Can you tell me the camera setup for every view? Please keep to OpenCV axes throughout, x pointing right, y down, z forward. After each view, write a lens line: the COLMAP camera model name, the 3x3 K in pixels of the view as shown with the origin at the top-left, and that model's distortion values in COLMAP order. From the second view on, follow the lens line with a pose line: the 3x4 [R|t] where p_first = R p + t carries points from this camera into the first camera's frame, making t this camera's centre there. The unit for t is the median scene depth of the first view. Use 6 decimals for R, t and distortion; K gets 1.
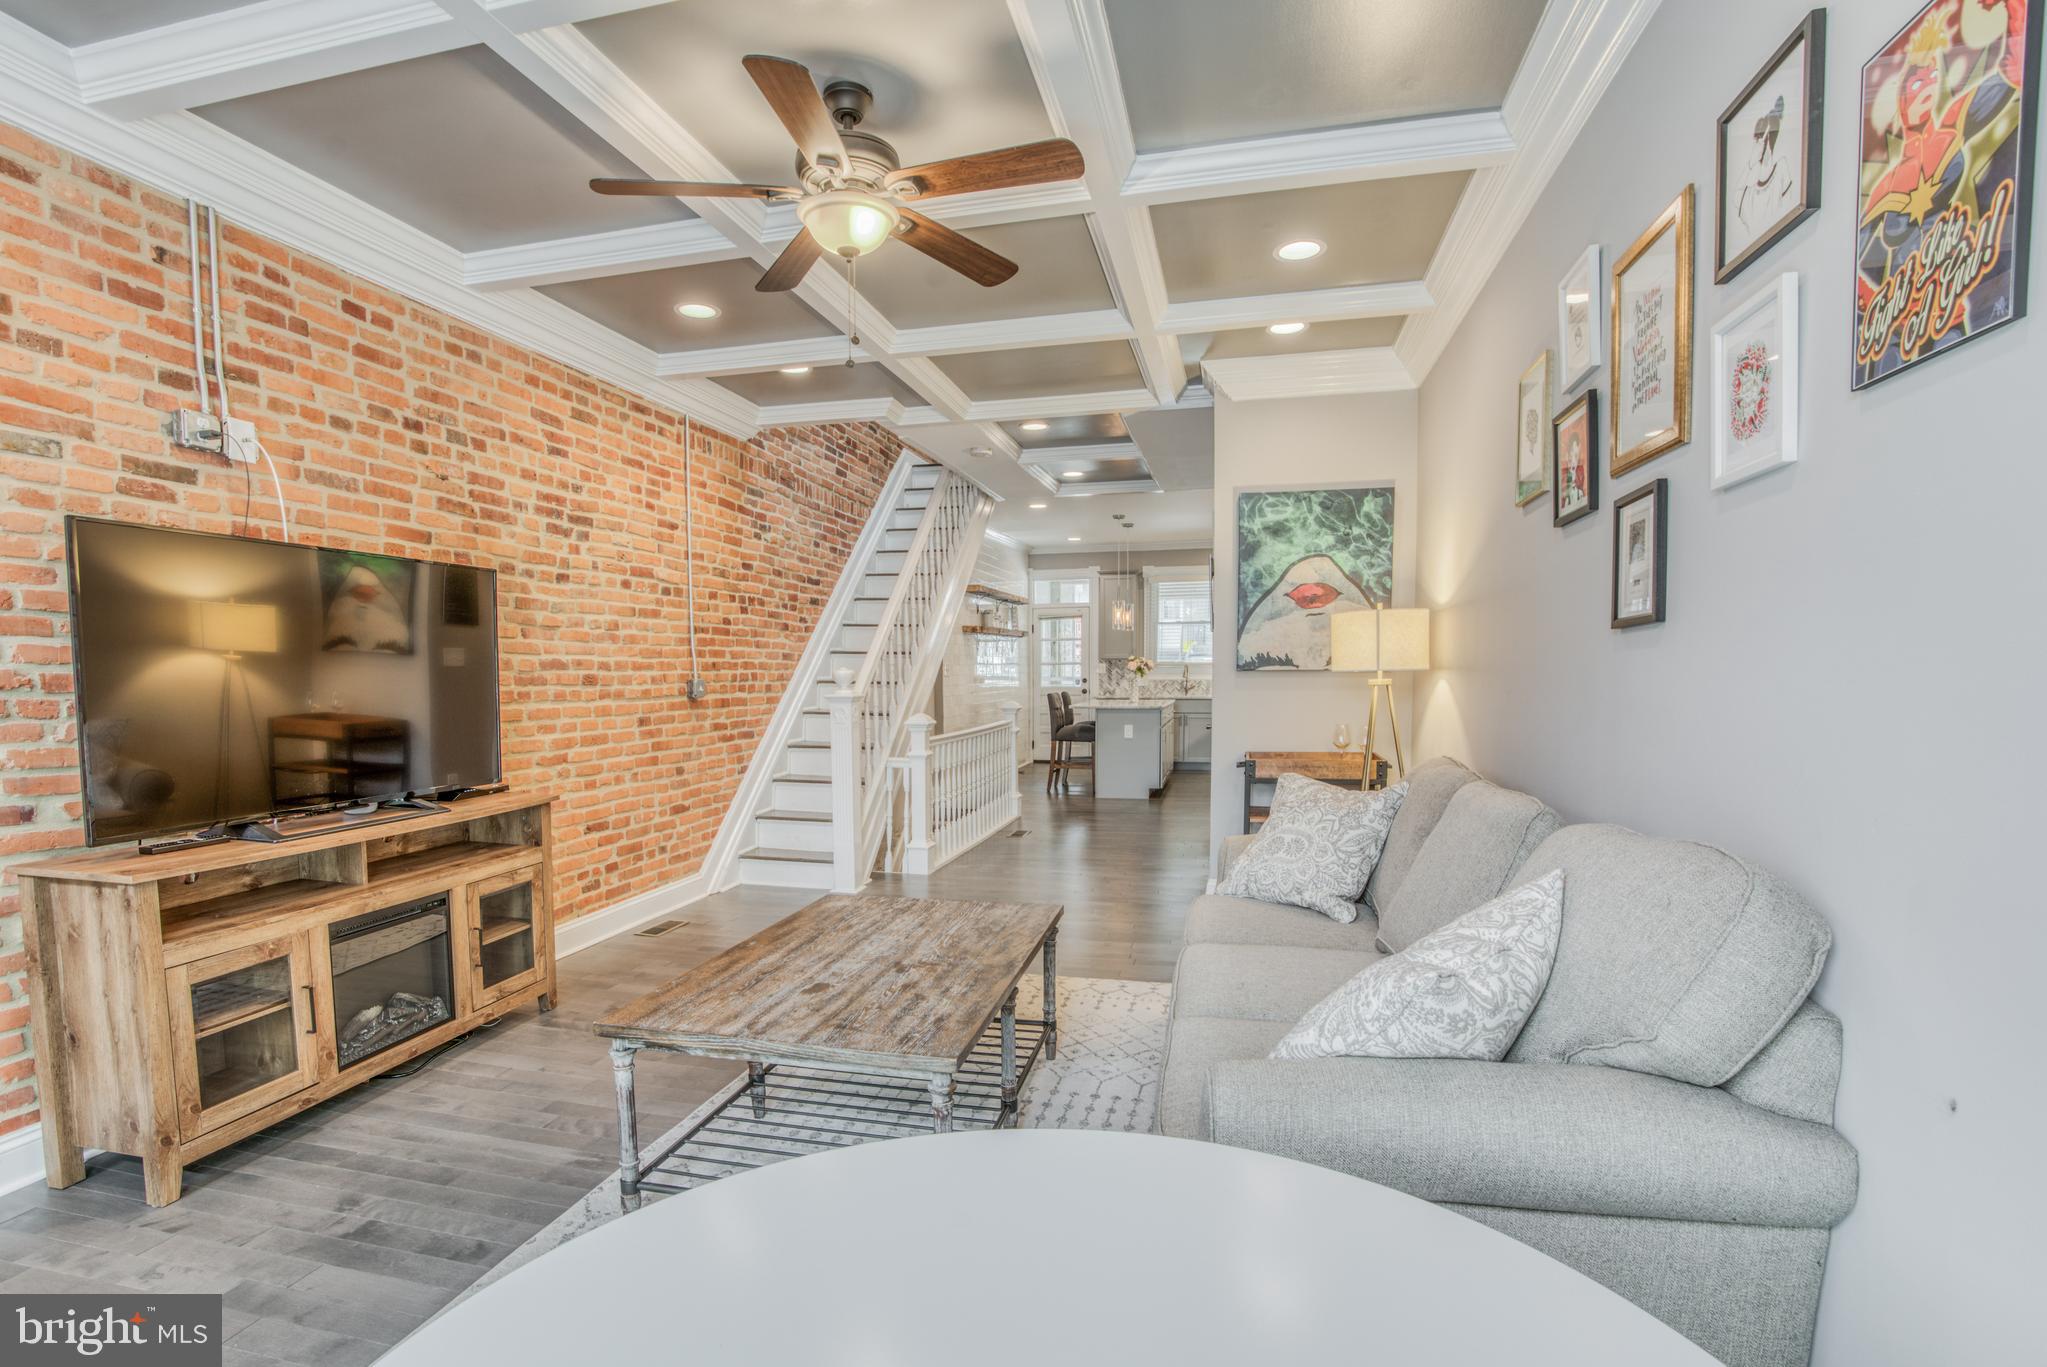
lens RADIAL K [[970.4, 0, 999.6], [0, 970.4, 763.6], [0, 0, 1]] dist [-0.068172, 0.028998]
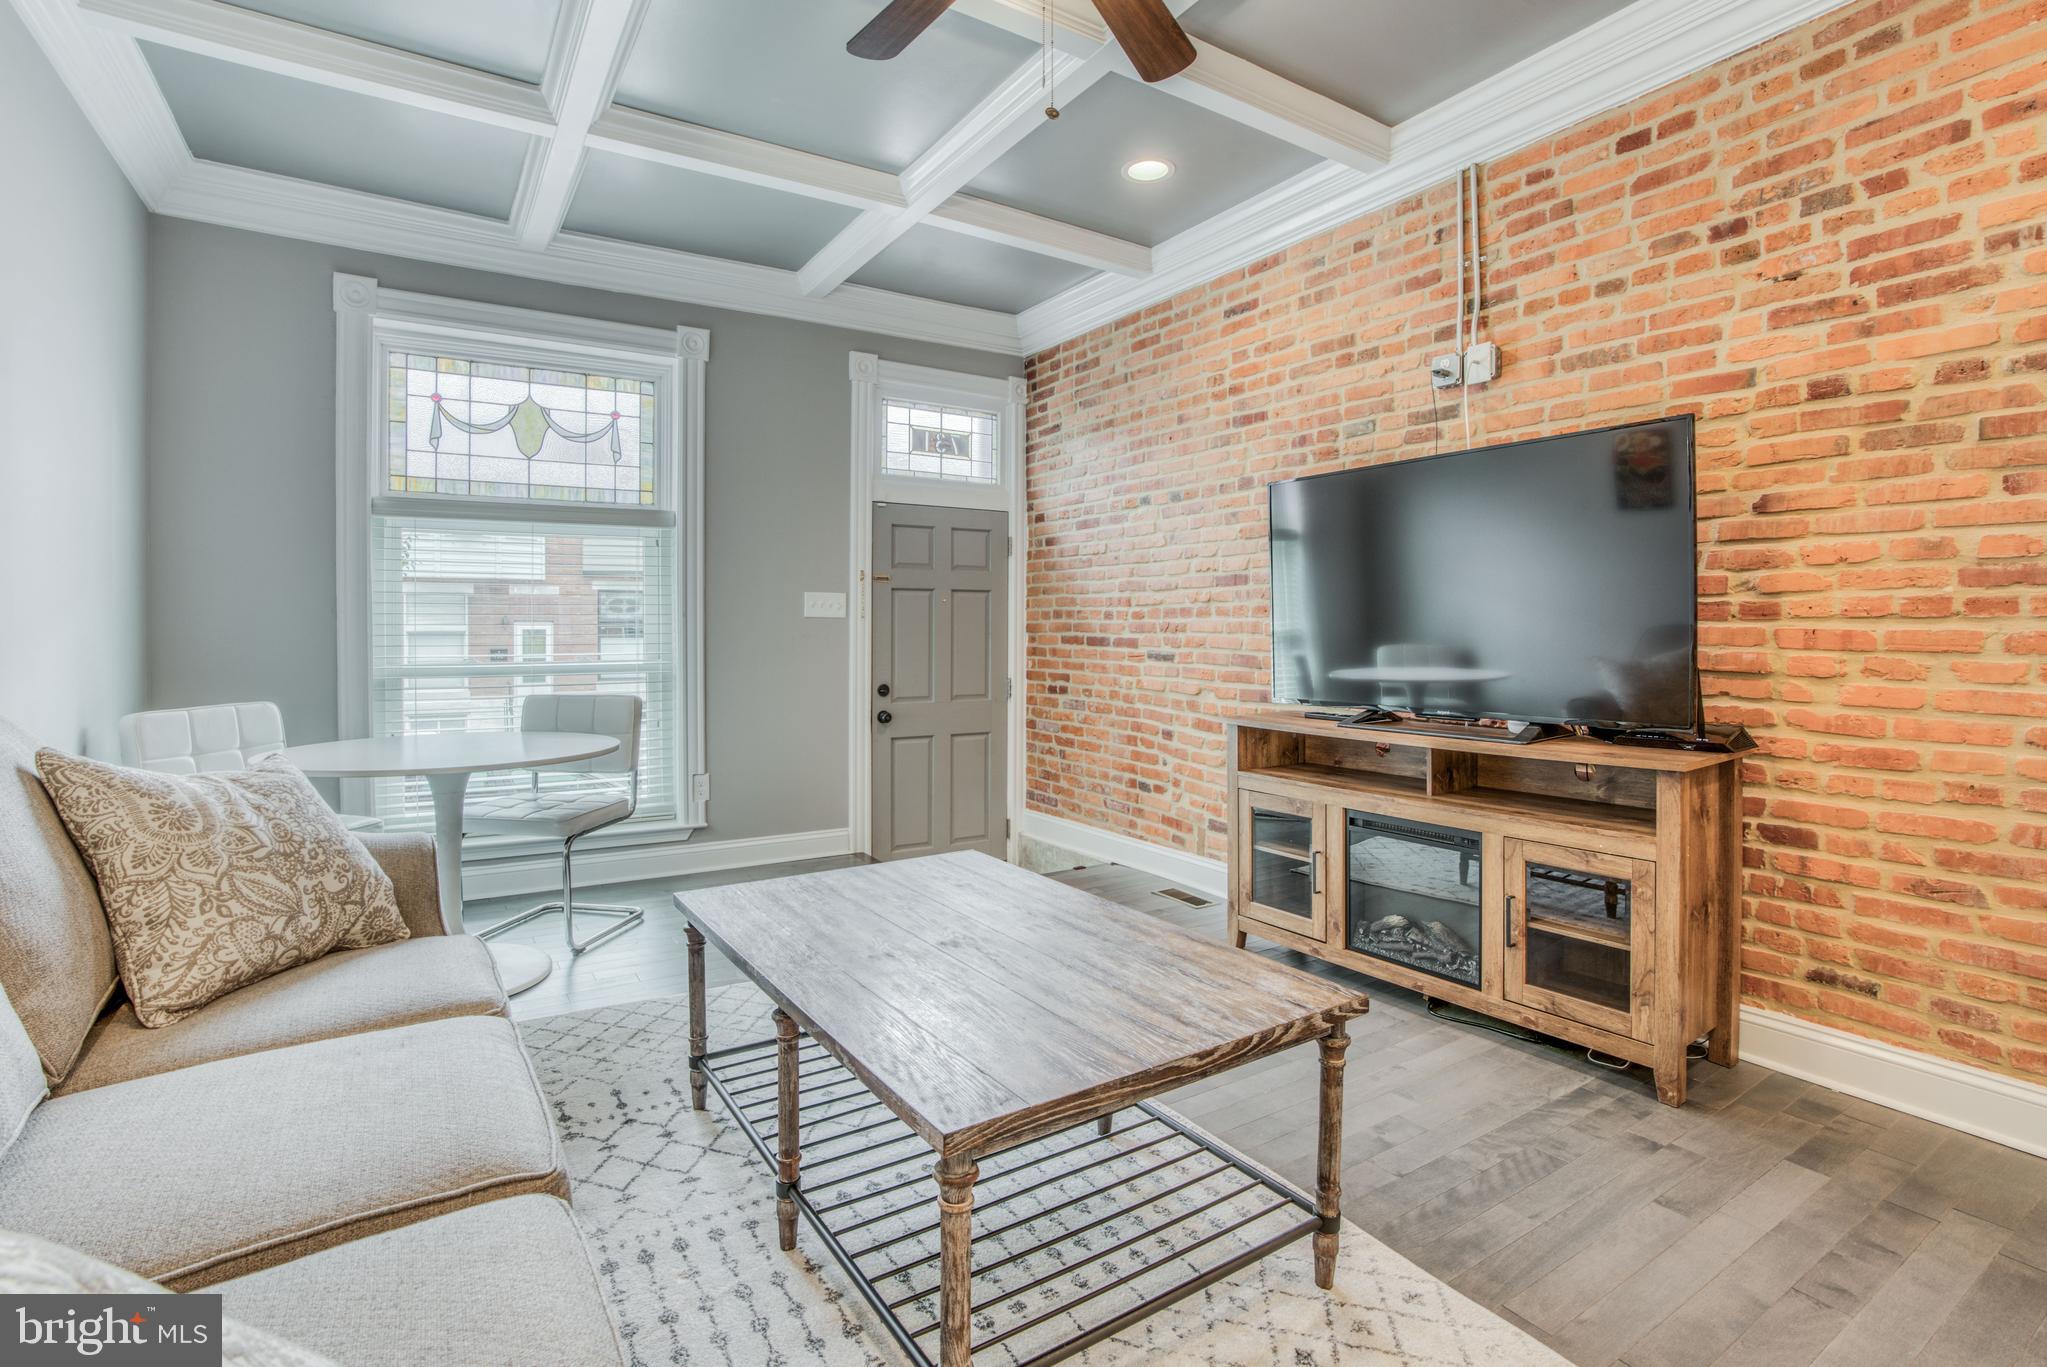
lens RADIAL K [[967.2, 0, 1001.4], [0, 967.2, 636.7], [0, 0, 1]] dist [-0.069382, 0.029365]
pose [[-0.697050, 0.010194, -0.716950, 0.218509], [-0.064799, 0.994912, 0.077146, -0.053136], [0.714088, 0.100232, -0.692843, 0.880131]]
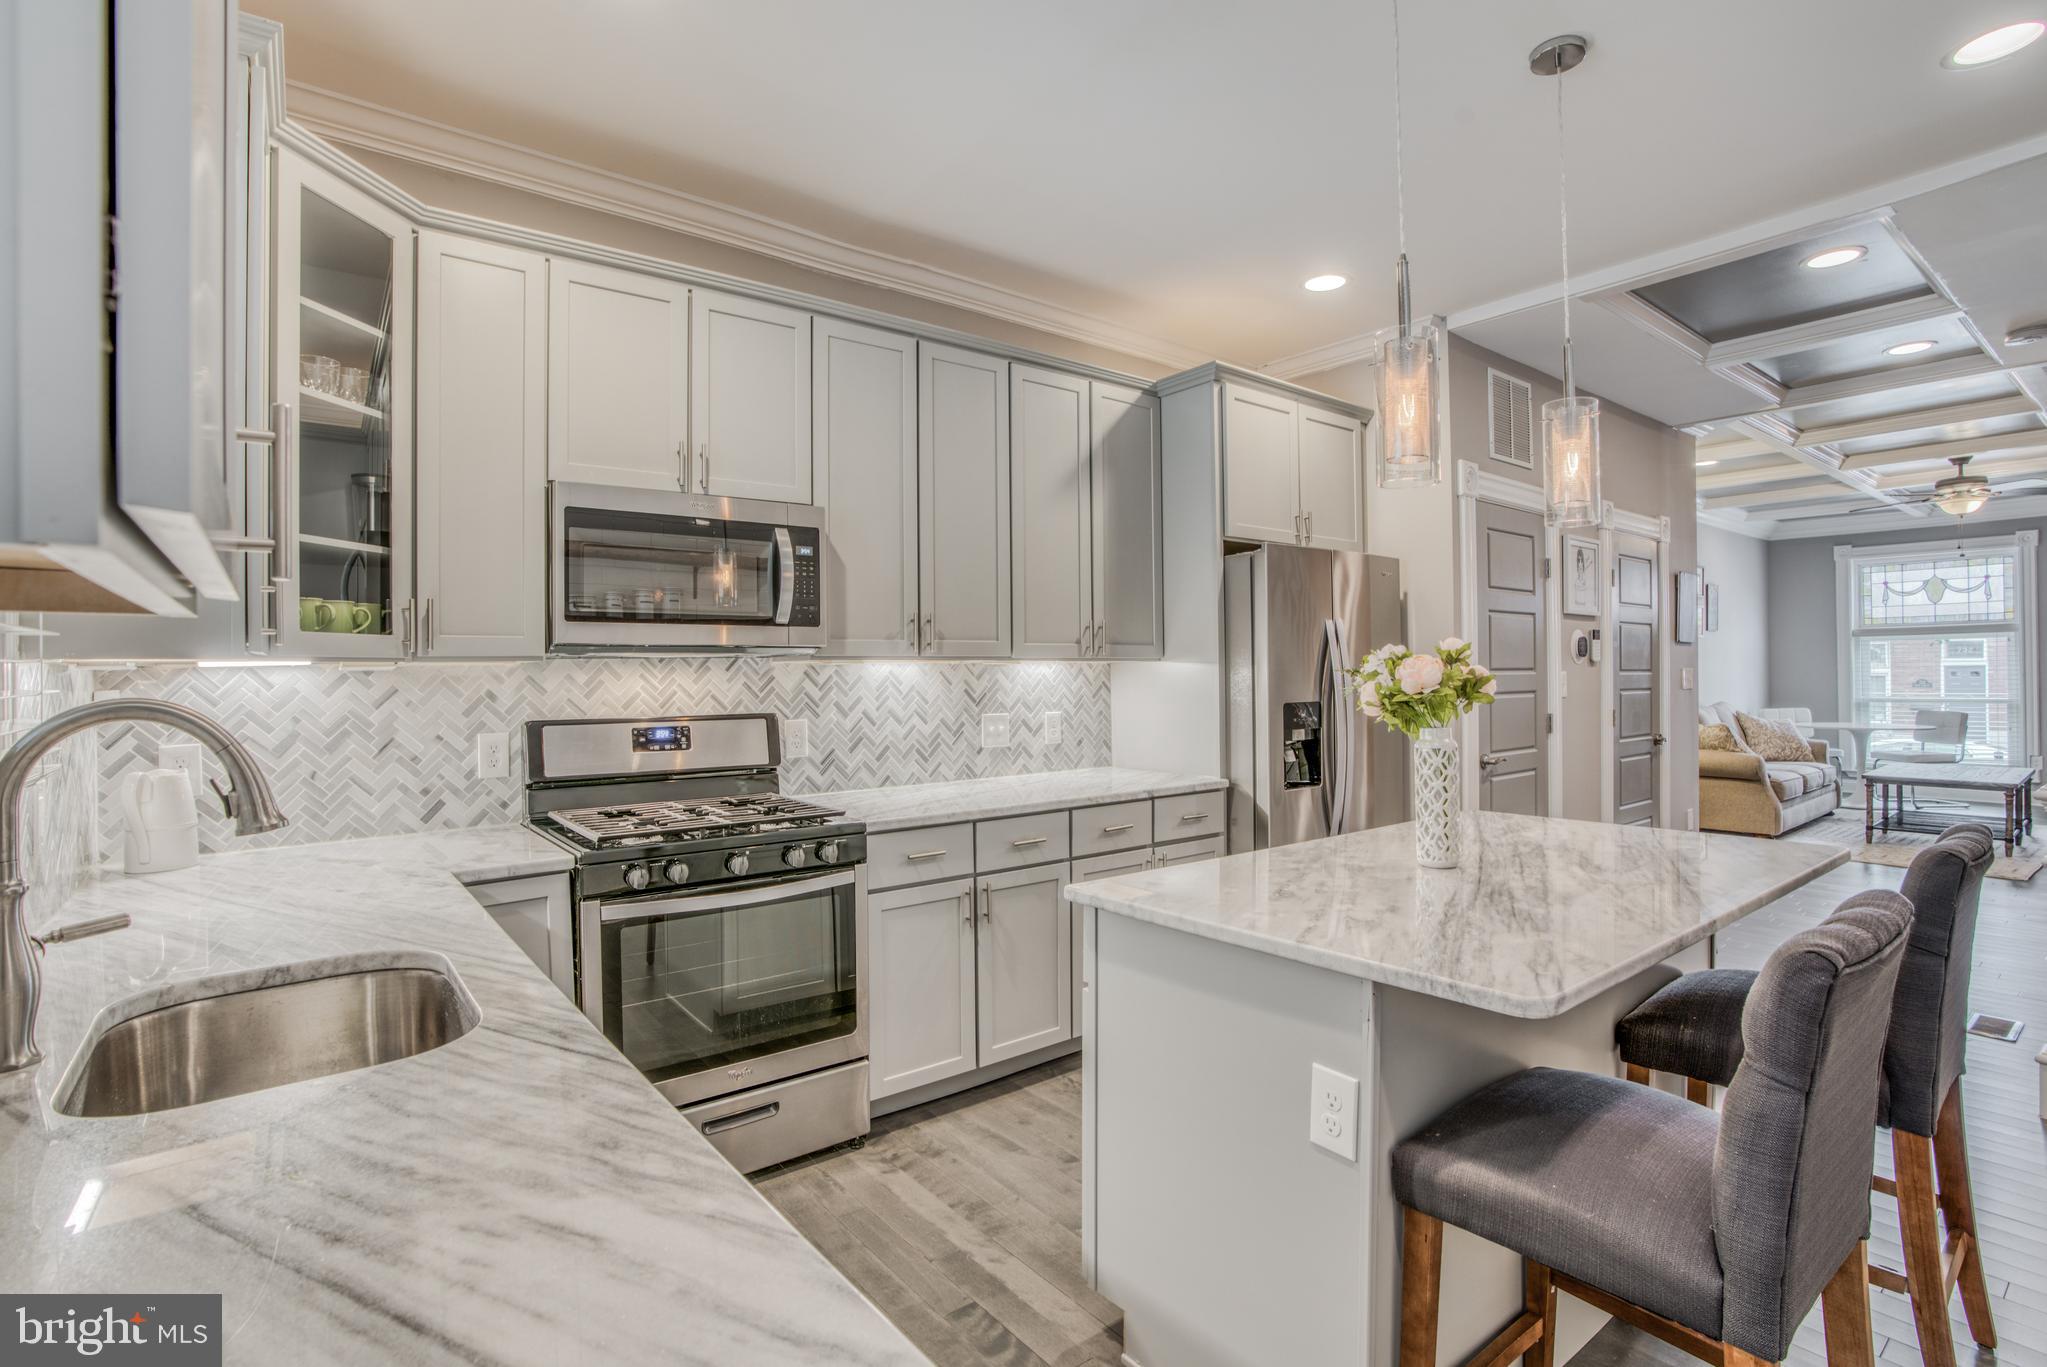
lens RADIAL K [[983.9, 0, 1010.4], [0, 983.9, 668.6], [0, 0, 1]] dist [-0.069094, 0.027780]
pose [[-0.788125, 0.018733, 0.615230, 0.190451], [0.076993, 0.994686, 0.068344, -0.285851], [-0.610681, 0.101232, -0.785379, 2.763702]]
